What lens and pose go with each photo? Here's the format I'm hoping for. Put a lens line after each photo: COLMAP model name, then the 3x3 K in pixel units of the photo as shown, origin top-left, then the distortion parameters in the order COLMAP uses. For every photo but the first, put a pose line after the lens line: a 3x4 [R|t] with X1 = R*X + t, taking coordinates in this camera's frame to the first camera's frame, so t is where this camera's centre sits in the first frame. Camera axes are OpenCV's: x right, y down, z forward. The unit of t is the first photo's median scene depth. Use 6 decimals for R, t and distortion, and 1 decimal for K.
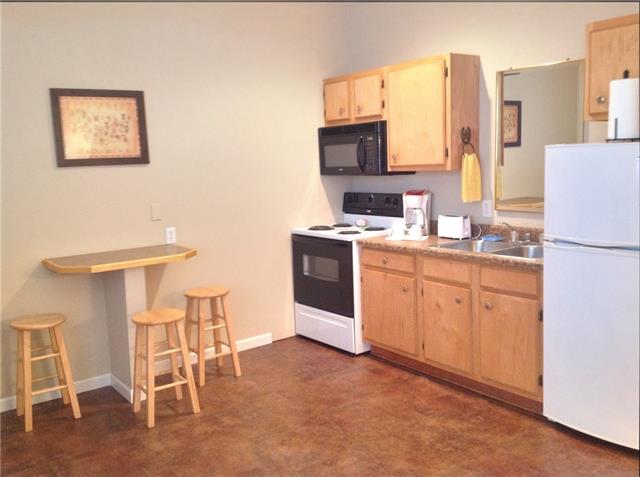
lens RADIAL K [[610.5, 0, 320.7], [0, 610.5, 244.0], [0, 0, 1]] dist [0.231516, -0.517133]
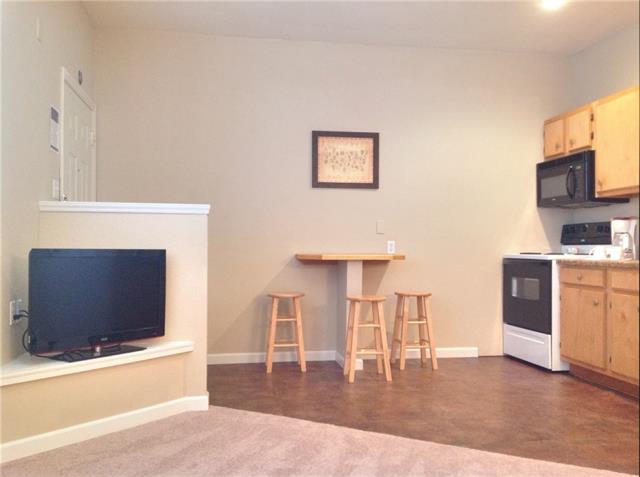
lens RADIAL K [[610.5, 0, 320.7], [0, 610.5, 244.0], [0, 0, 1]] dist [0.231516, -0.517133]
pose [[0.893187, 0.041724, -0.447745, 0.174739], [-0.099801, 0.989248, -0.106903, 0.122049], [0.438471, 0.140170, 0.887748, -0.141439]]
